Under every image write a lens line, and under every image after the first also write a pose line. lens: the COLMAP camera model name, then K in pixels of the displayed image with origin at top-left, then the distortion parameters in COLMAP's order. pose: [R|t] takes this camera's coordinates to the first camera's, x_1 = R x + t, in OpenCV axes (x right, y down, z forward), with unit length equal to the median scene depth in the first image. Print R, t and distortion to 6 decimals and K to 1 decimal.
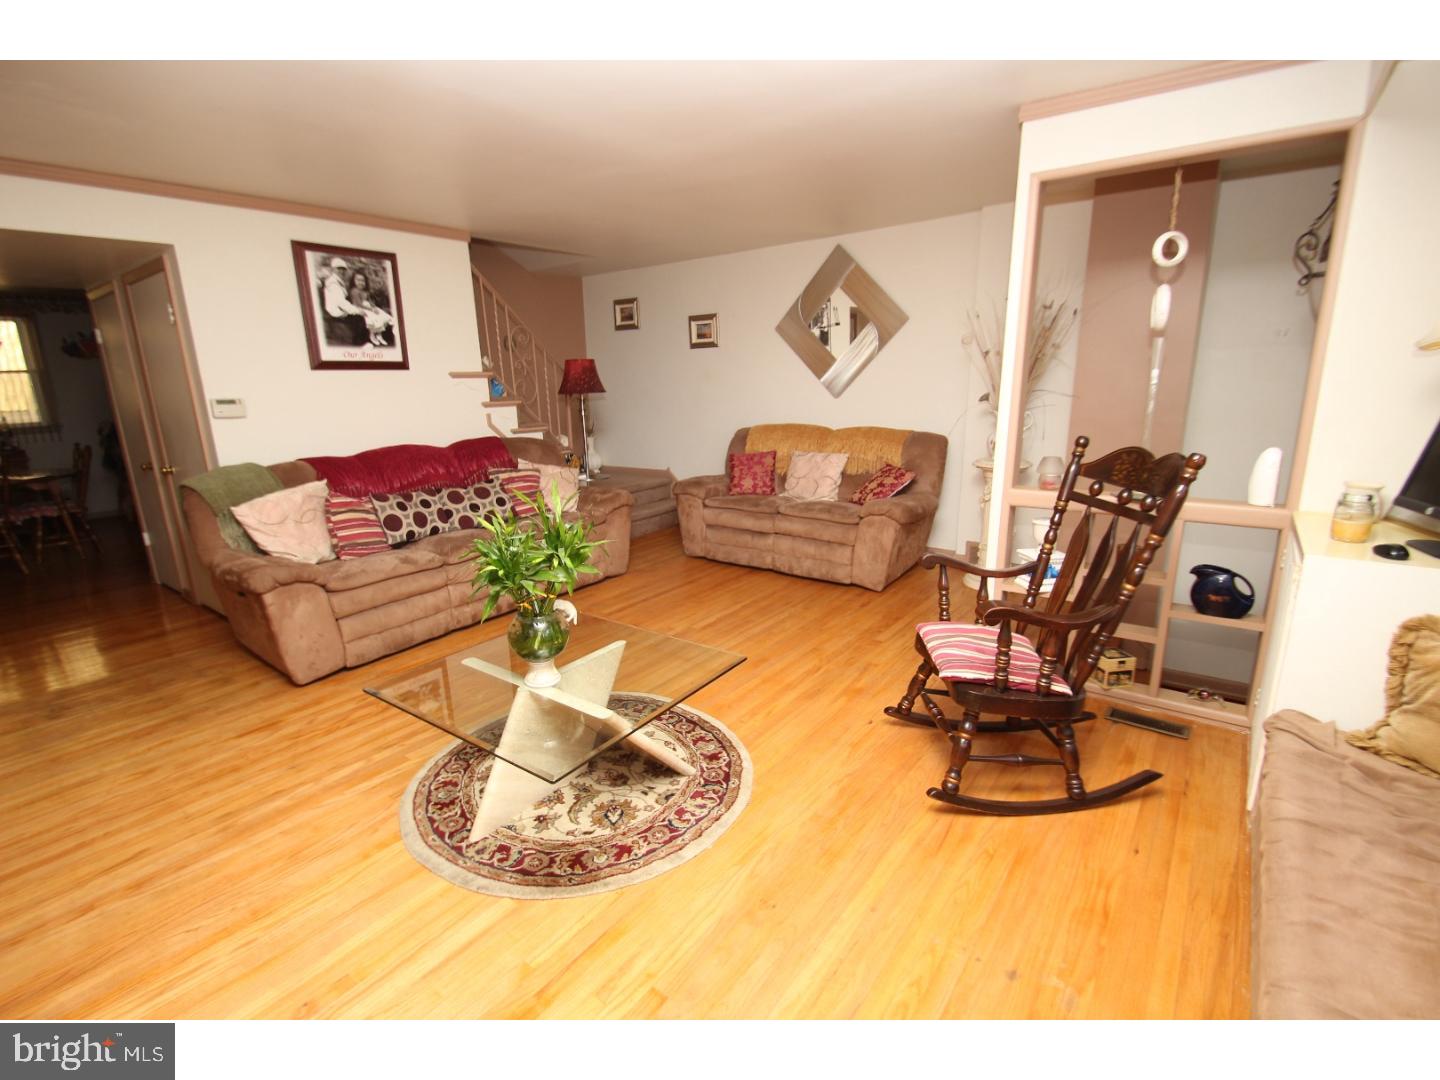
lens RADIAL K [[666.7, 0, 701.7], [0, 666.7, 546.7], [0, 0, 1]] dist [0.020578, -0.022720]
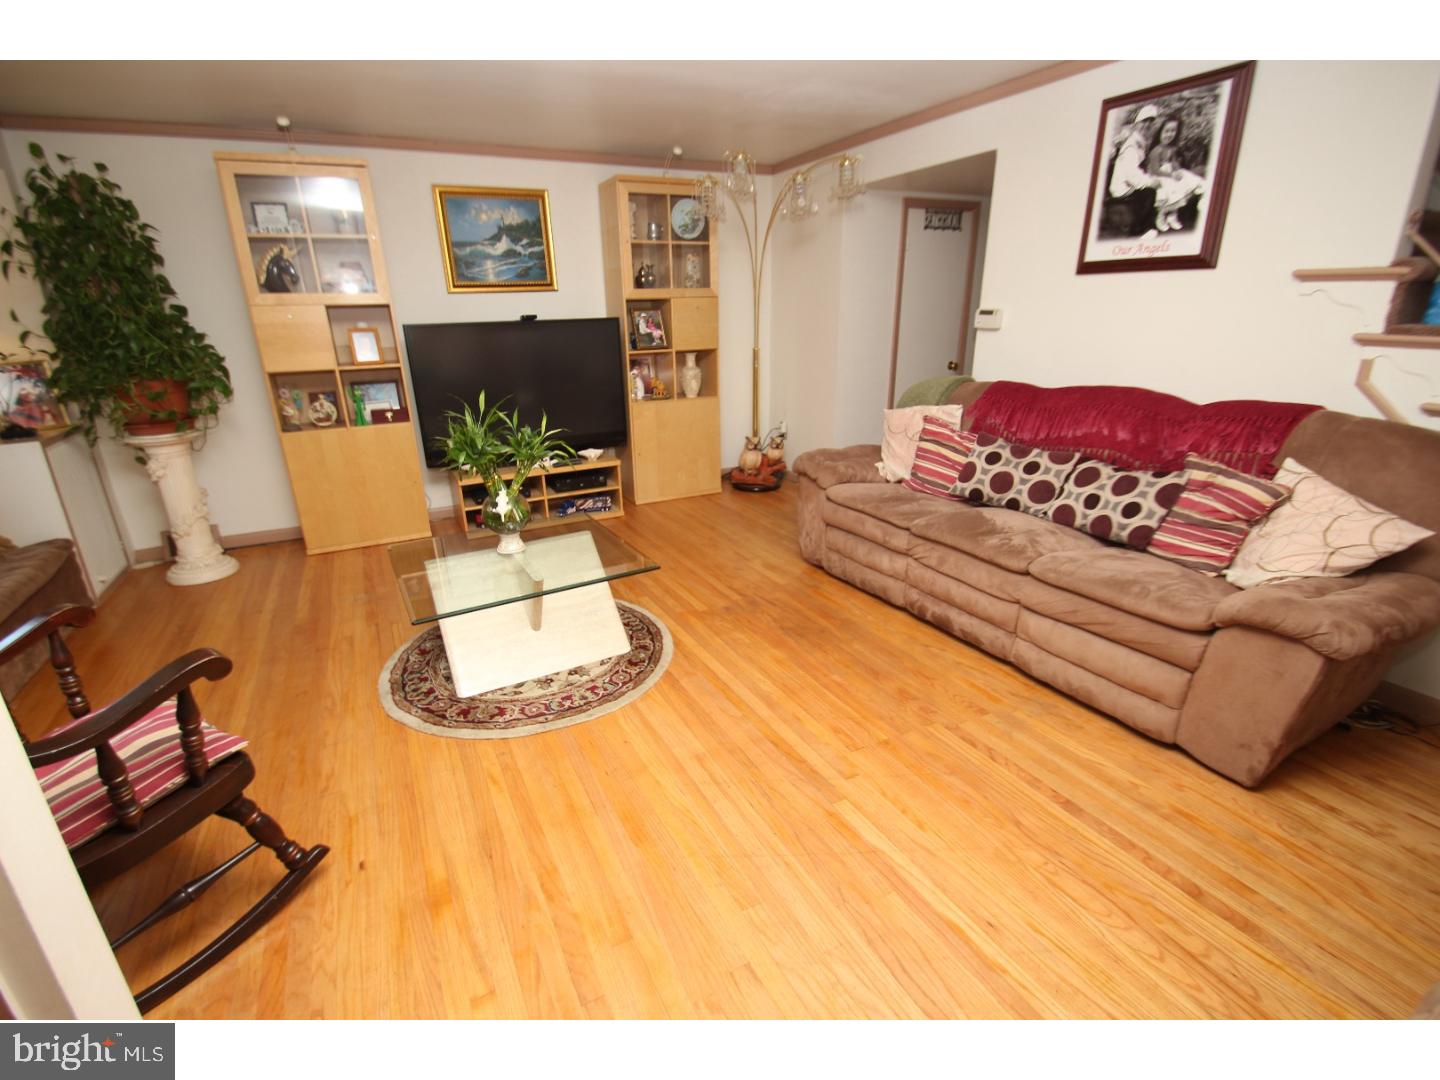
lens RADIAL K [[666.7, 0, 701.7], [0, 666.7, 546.7], [0, 0, 1]] dist [0.020578, -0.022720]
pose [[-0.424073, 0.337886, -0.840235, 0.372739], [-0.189793, 0.874032, 0.447266, -0.244340], [0.885517, 0.349144, -0.306525, 0.930203]]
